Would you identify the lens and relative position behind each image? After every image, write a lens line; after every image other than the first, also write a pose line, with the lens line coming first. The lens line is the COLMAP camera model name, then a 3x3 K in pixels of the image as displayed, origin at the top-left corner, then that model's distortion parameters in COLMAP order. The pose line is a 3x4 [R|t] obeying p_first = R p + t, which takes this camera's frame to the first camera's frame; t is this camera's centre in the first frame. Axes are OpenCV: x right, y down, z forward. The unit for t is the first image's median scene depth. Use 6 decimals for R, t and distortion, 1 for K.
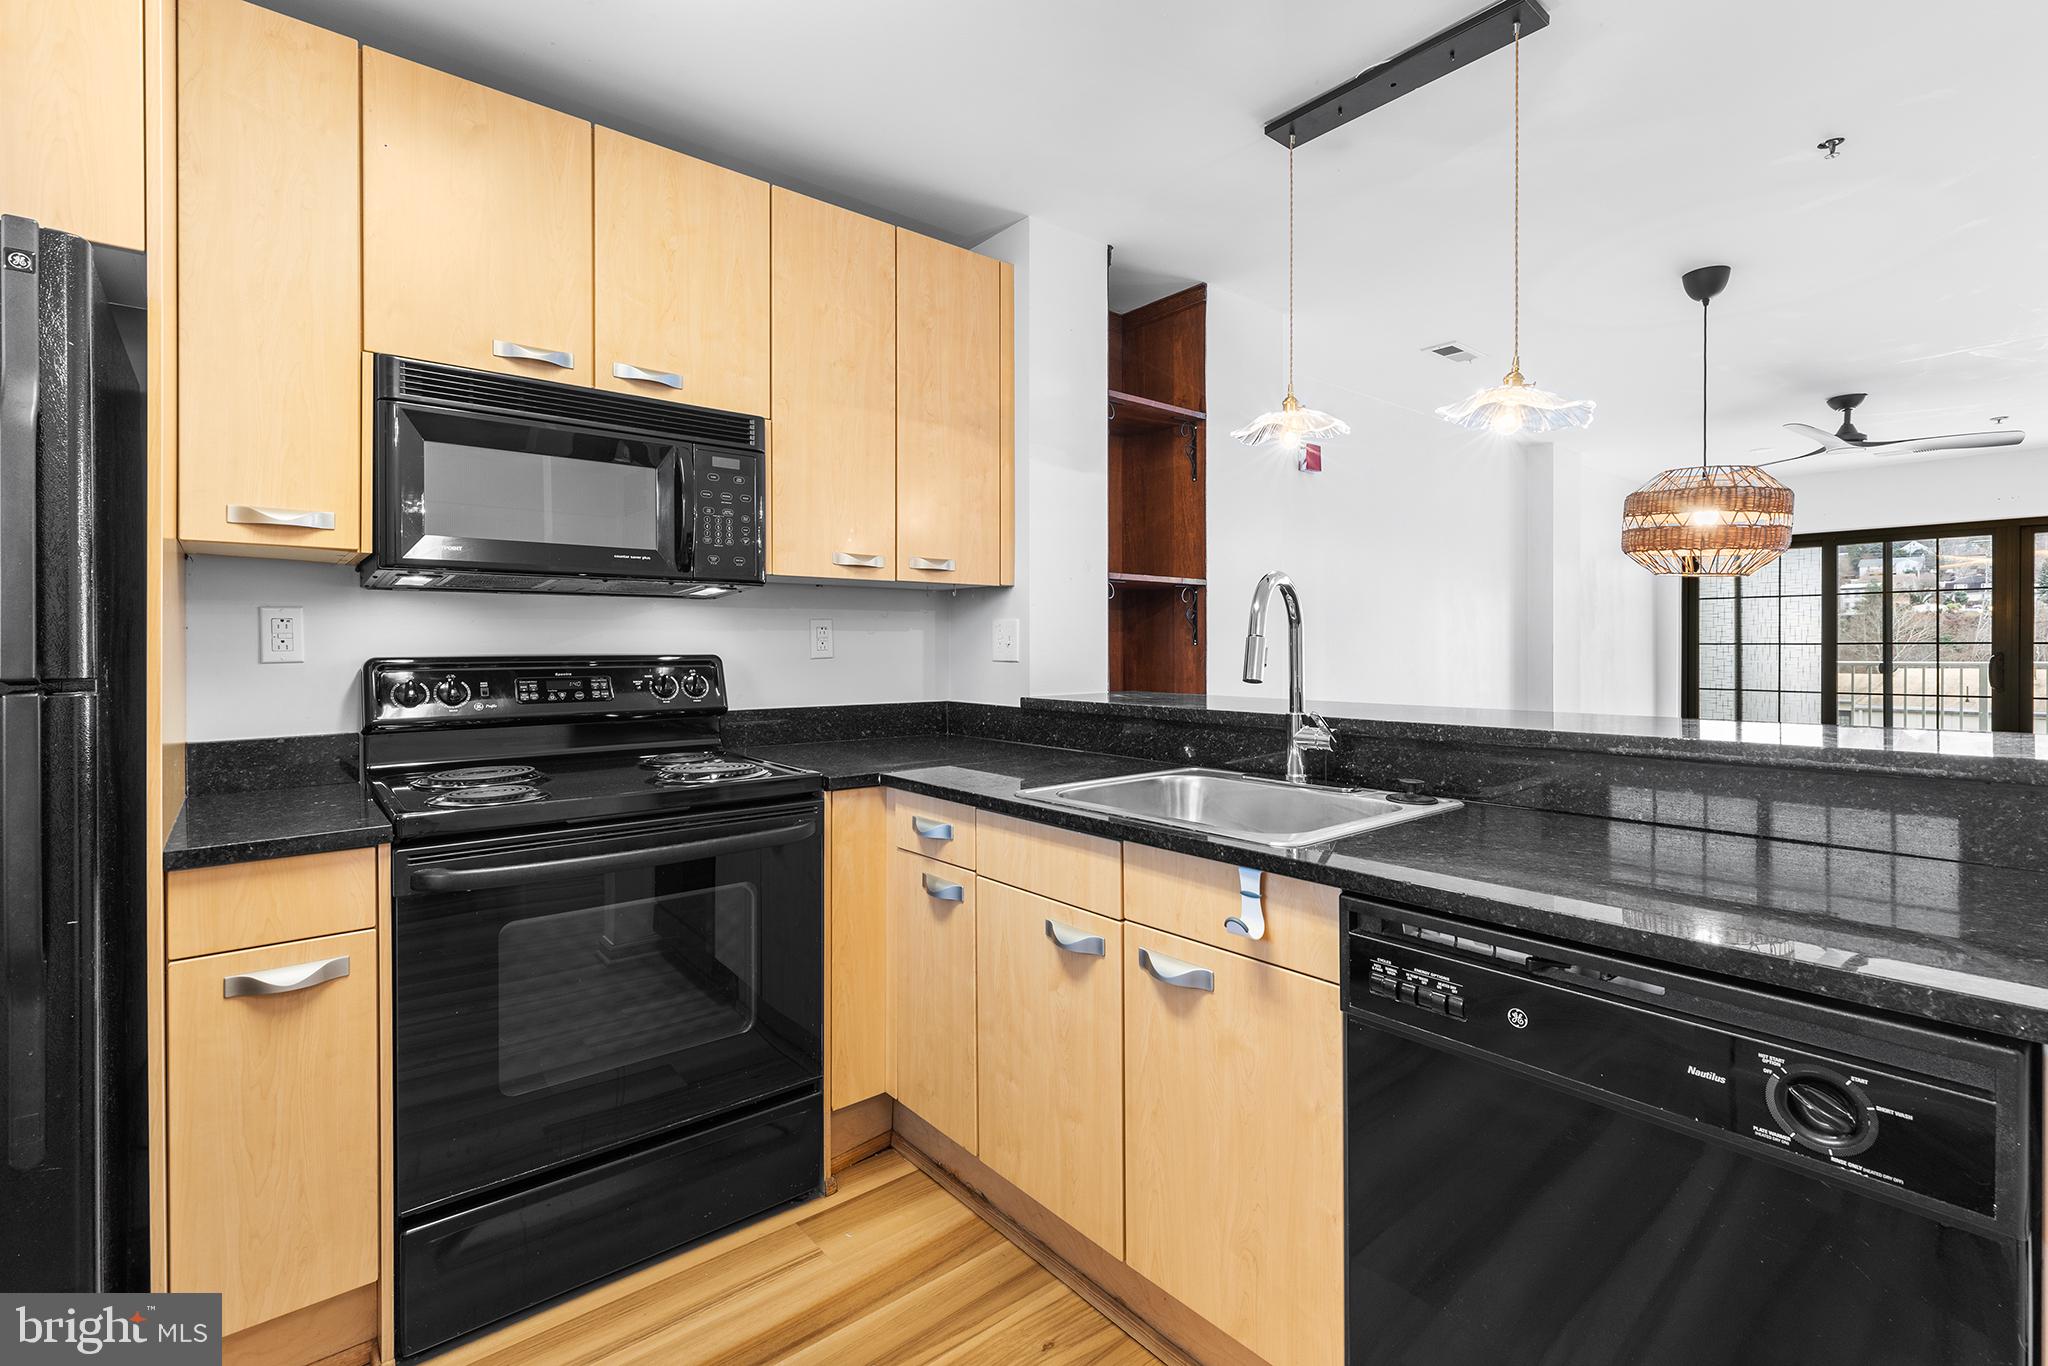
lens RADIAL K [[924.7, 0, 1025.9], [0, 924.7, 652.7], [0, 0, 1]] dist [0.004329, -0.000207]
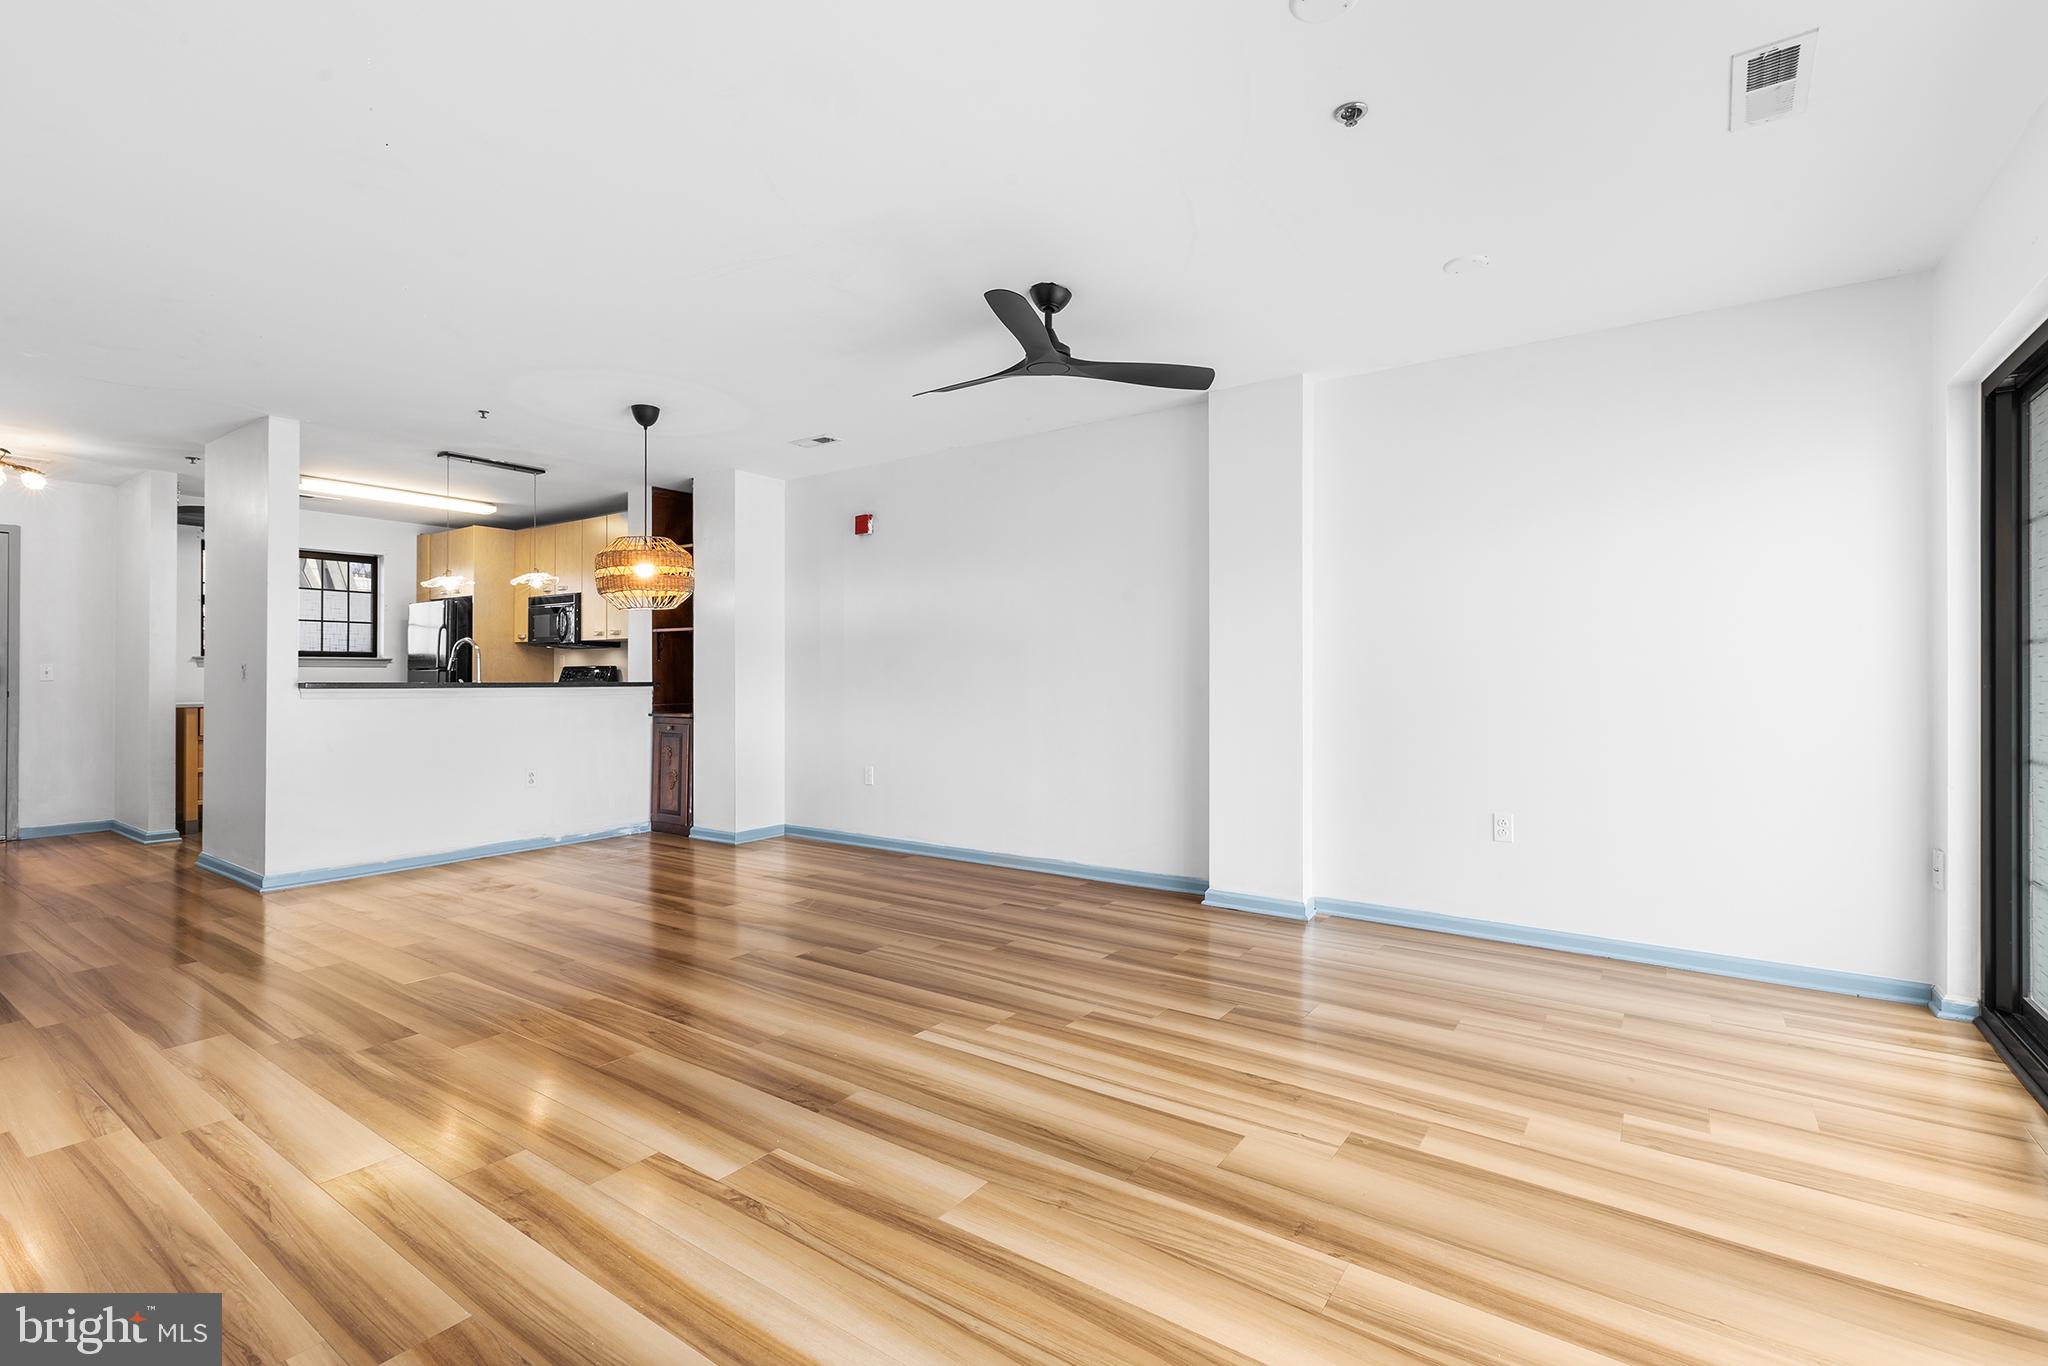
lens RADIAL K [[924.7, 0, 1034.3], [0, 924.7, 676.4], [0, 0, 1]] dist [0.004329, -0.000207]
pose [[0.256659, -0.001210, -0.966501, 3.696013], [-0.008749, 0.999955, -0.003575, 0.044223], [0.966462, 0.009373, 0.256637, 1.944131]]
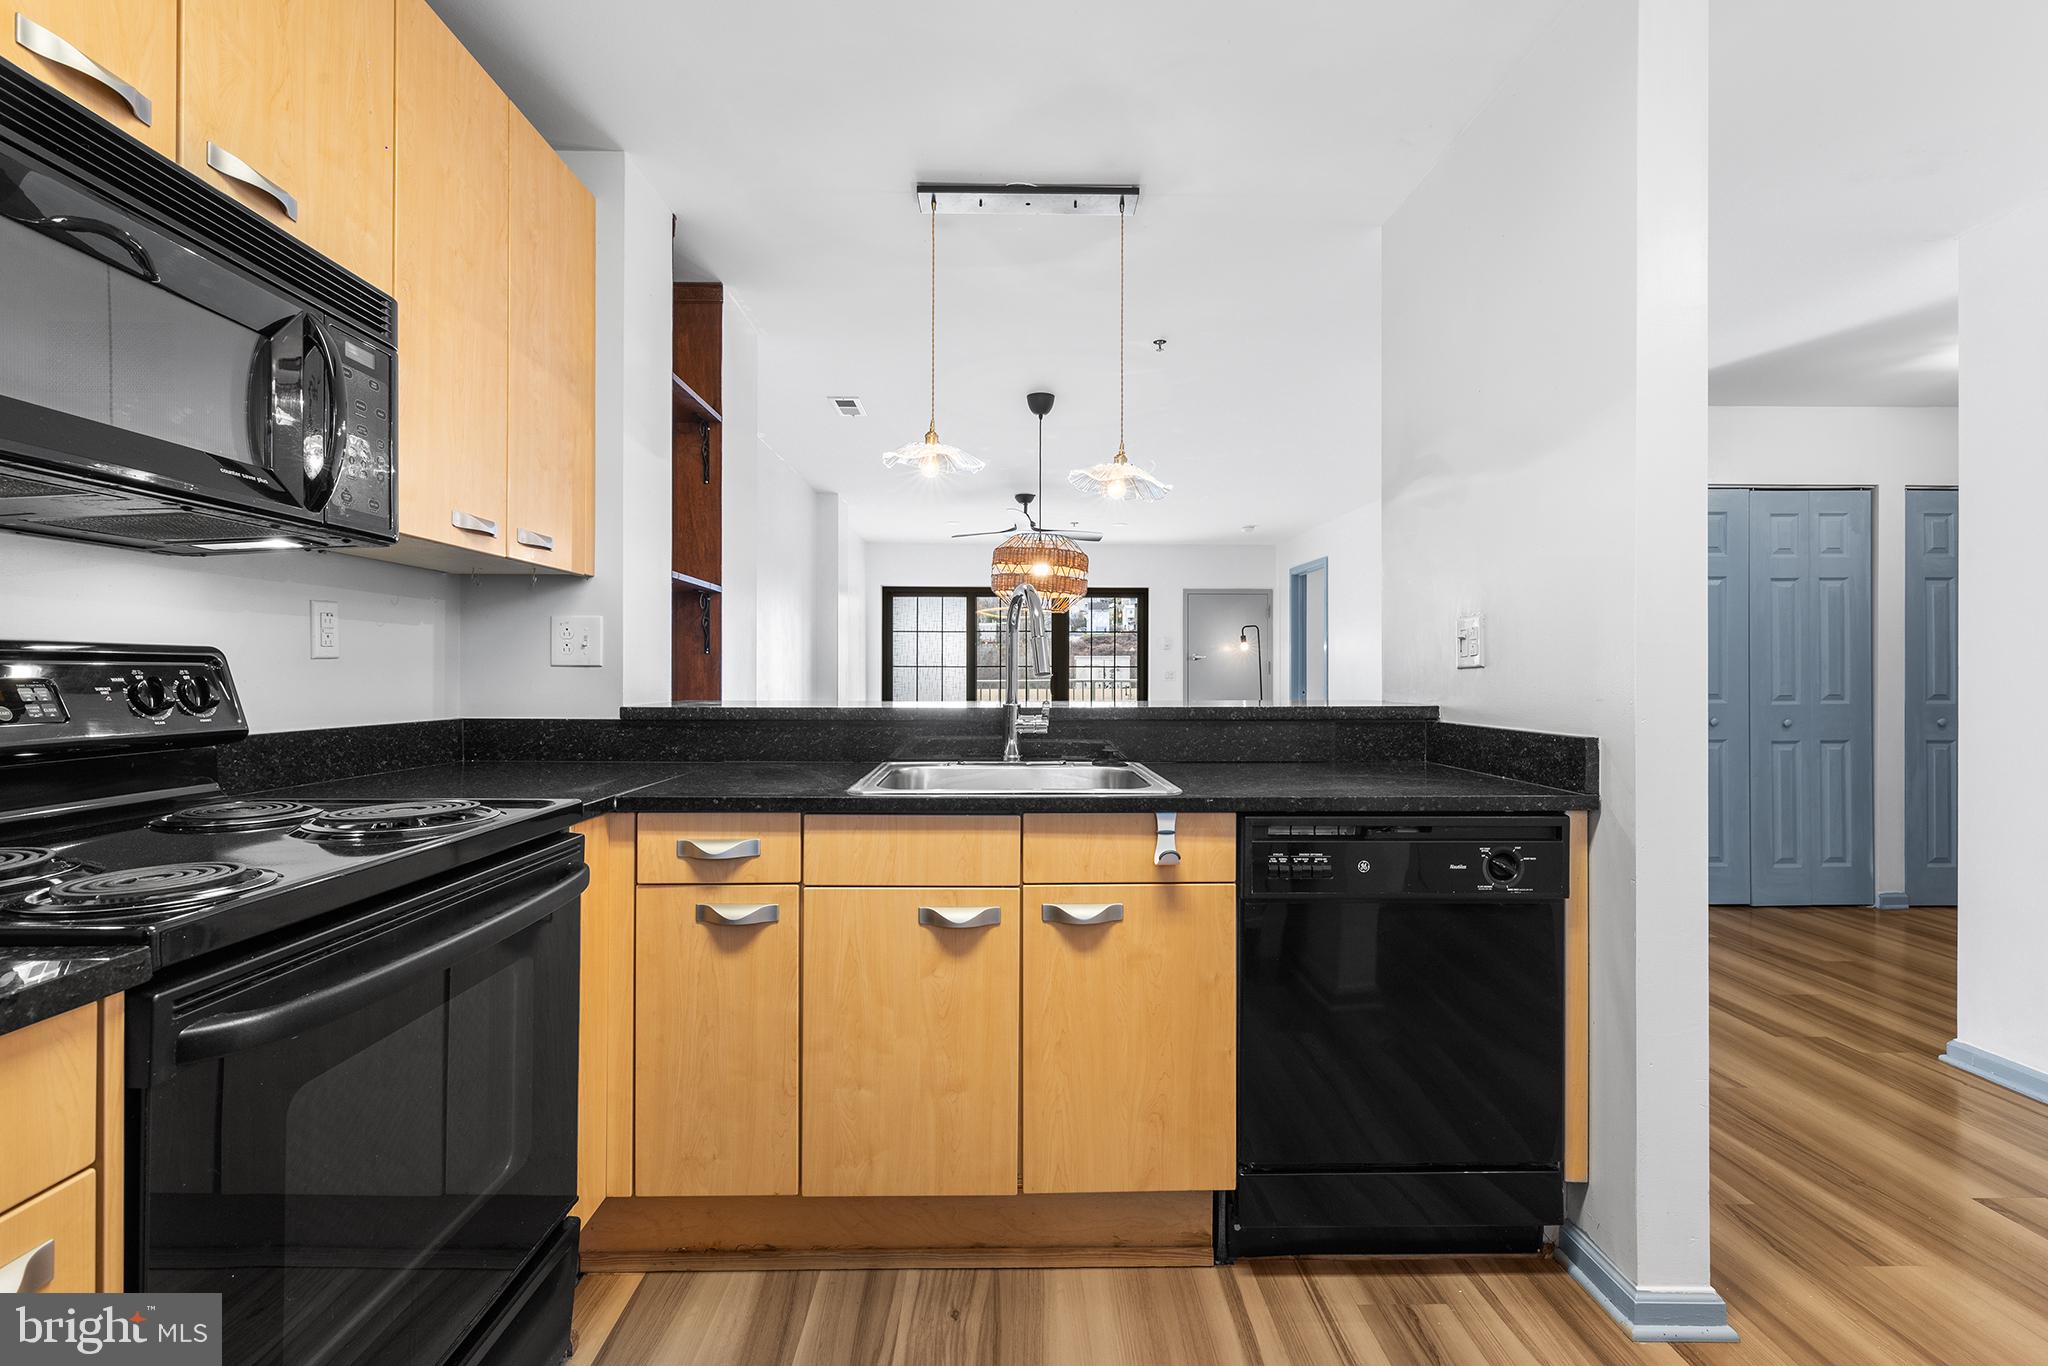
lens RADIAL K [[924.7, 0, 1025.0], [0, 924.7, 672.1], [0, 0, 1]] dist [0.004329, -0.000207]
pose [[0.623534, 0.003842, 0.781787, -0.599202], [0.003063, 0.999968, -0.007357, 0.031318], [-0.781790, 0.006982, 0.623503, 0.234280]]
